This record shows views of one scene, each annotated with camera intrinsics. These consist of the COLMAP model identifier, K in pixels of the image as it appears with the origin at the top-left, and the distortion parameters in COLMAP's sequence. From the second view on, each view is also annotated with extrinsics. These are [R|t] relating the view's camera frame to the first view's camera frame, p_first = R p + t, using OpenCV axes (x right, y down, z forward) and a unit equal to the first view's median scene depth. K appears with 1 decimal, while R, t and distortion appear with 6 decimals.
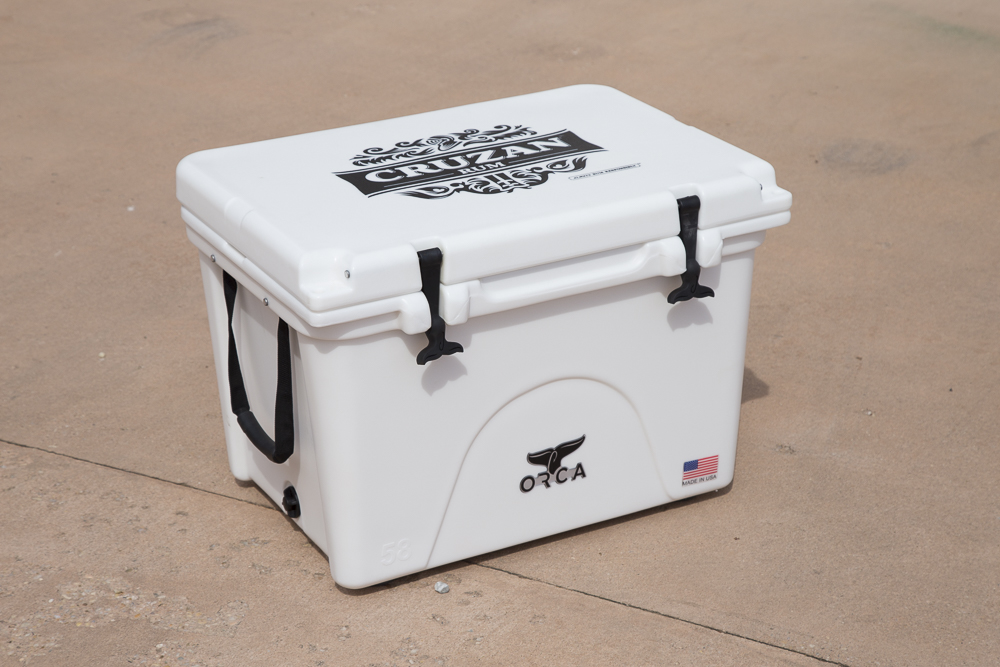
lens RADIAL K [[2267.3, 0, 500.0], [0, 2267.3, 333.5], [0, 0, 1]] dist [0.370618, 0.108992]
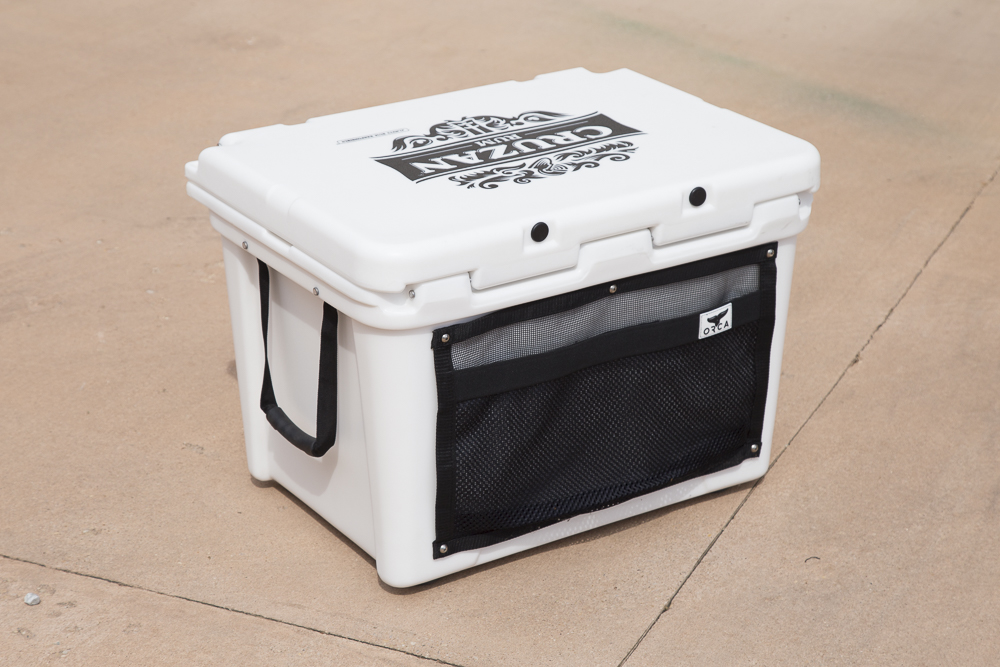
lens RADIAL K [[2372.6, 0, 500.0], [0, 2372.6, 333.5], [0, 0, 1]] dist [0.009788, 0.000000]
pose [[-0.995820, 0.055011, -0.072916, 0.068879], [-0.013417, 0.701542, 0.712502, -0.726135], [0.090349, 0.710502, -0.697871, 1.728666]]
